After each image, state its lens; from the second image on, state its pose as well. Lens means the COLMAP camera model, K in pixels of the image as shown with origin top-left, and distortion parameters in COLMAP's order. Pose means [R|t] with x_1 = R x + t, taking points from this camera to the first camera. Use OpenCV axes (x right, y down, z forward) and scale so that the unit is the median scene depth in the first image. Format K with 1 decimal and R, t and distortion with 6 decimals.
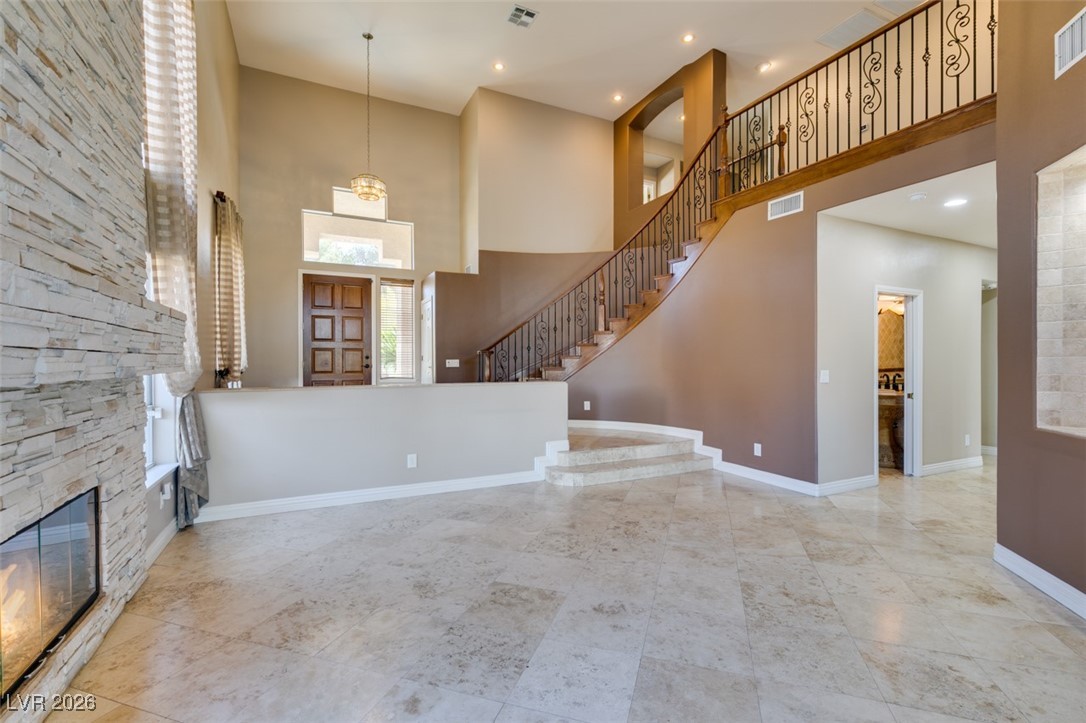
lens RADIAL K [[486.8, 0, 542.7], [0, 486.8, 362.7], [0, 0, 1]] dist [0.006657, -0.001721]
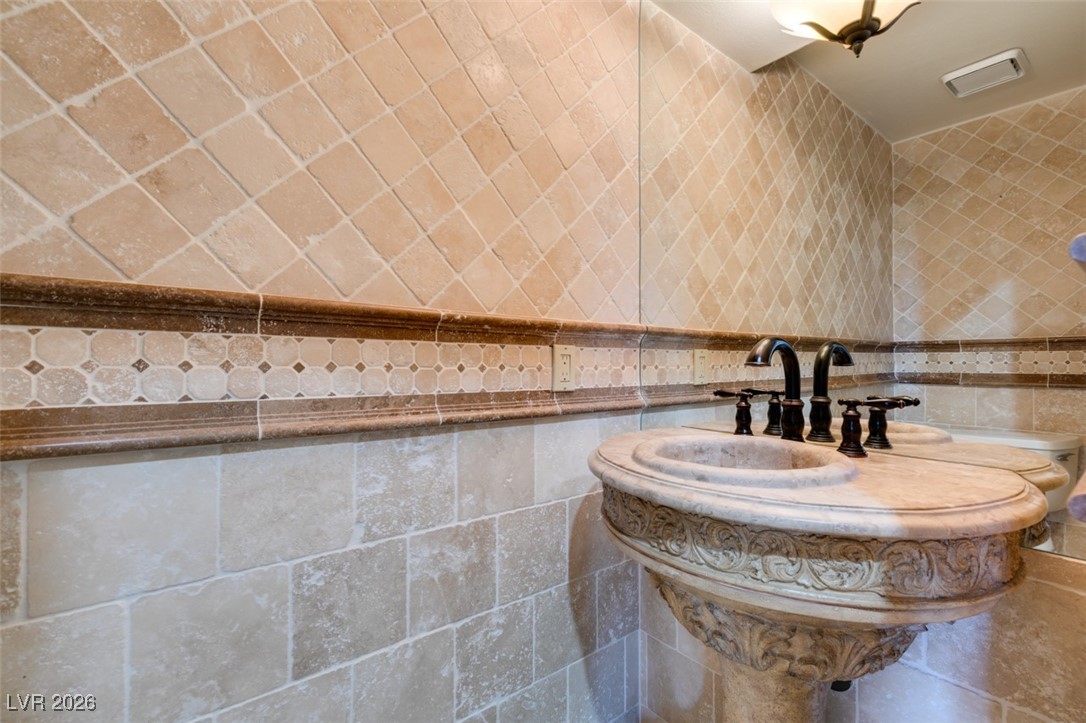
lens RADIAL K [[486.8, 0, 543.3], [0, 486.8, 362.9], [0, 0, 1]] dist [0.006657, -0.001721]
pose [[0.977185, 0.001039, 0.212388, 0.592408], [0.000038, 0.999987, -0.005064, 0.029600], [-0.212391, 0.004956, 0.977172, 0.857410]]
